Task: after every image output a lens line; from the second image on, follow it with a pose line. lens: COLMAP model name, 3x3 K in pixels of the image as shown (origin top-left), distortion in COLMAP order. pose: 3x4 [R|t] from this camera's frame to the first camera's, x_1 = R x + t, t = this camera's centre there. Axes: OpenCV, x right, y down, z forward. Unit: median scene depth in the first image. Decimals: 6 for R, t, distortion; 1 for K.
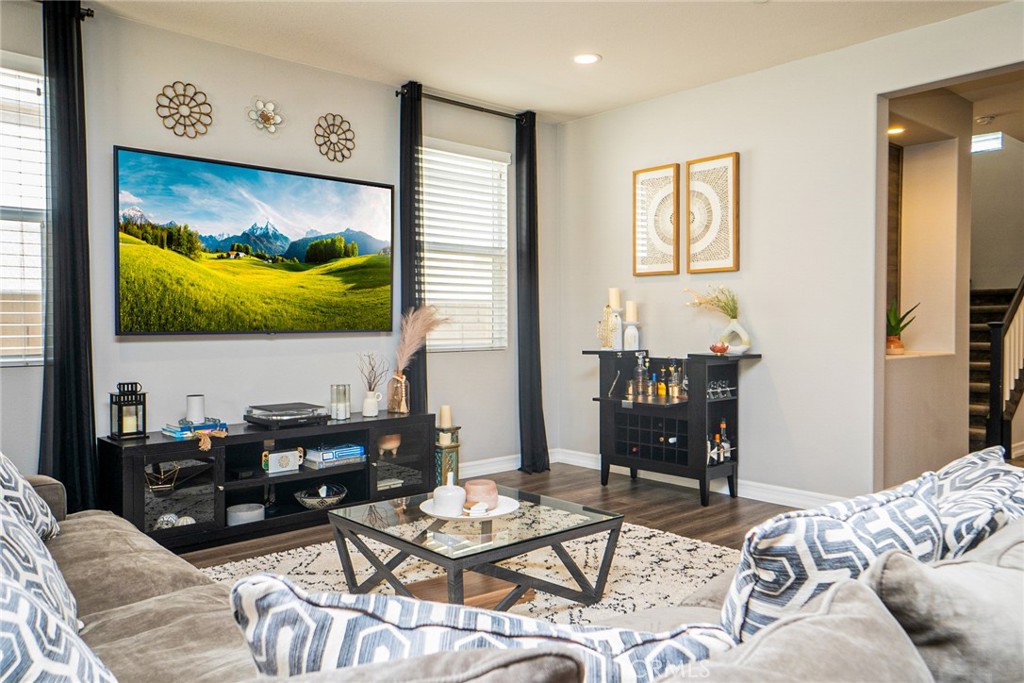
lens RADIAL K [[785.9, 0, 506.1], [0, 785.9, 346.1], [0, 0, 1]] dist [0.084877, -0.009577]
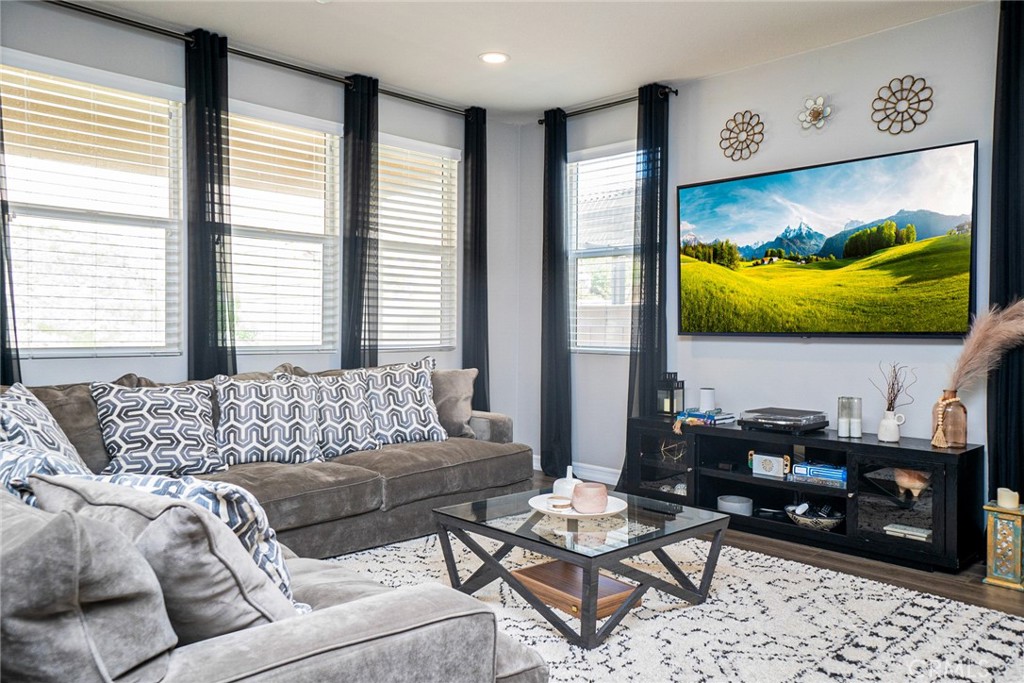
lens RADIAL K [[785.9, 0, 504.7], [0, 785.9, 338.2], [0, 0, 1]] dist [0.084877, -0.009577]
pose [[0.008481, 0.011820, -0.999894, 0.644179], [-0.035904, 0.999289, 0.011508, -0.011239], [0.999319, 0.035803, 0.008900, 0.599518]]
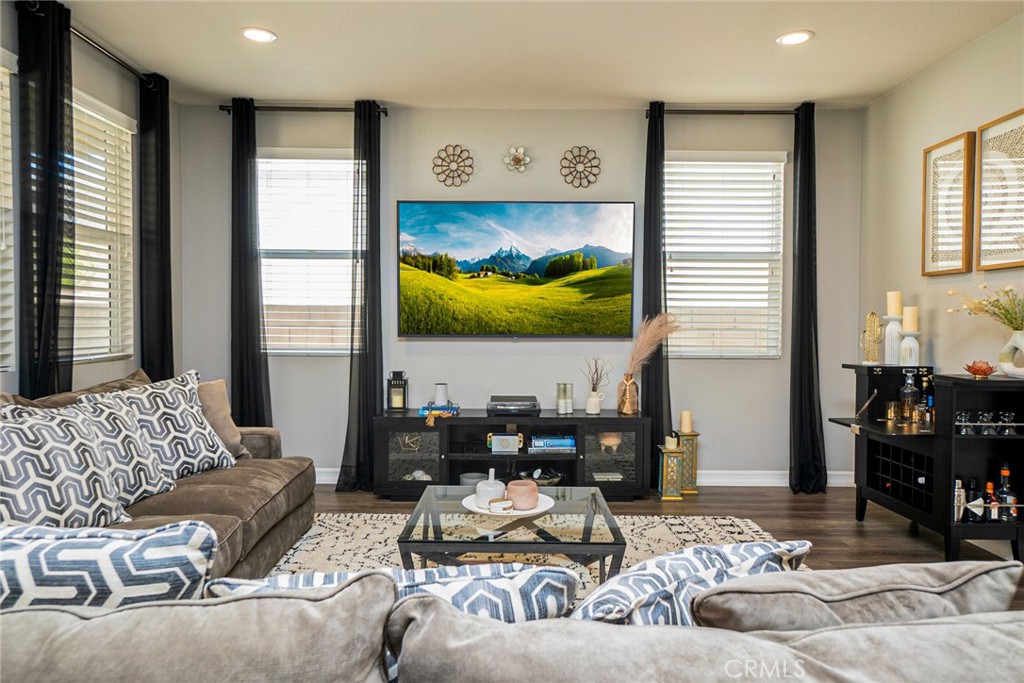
lens RADIAL K [[676.8, 0, 489.8], [0, 676.8, 348.0], [0, 0, 1]] dist [-0.016445, 0.010575]
pose [[0.732505, 0.033577, -0.679934, 0.365443], [-0.027394, 0.999428, 0.019842, -0.018047], [0.680211, 0.004092, 0.733005, 0.206673]]
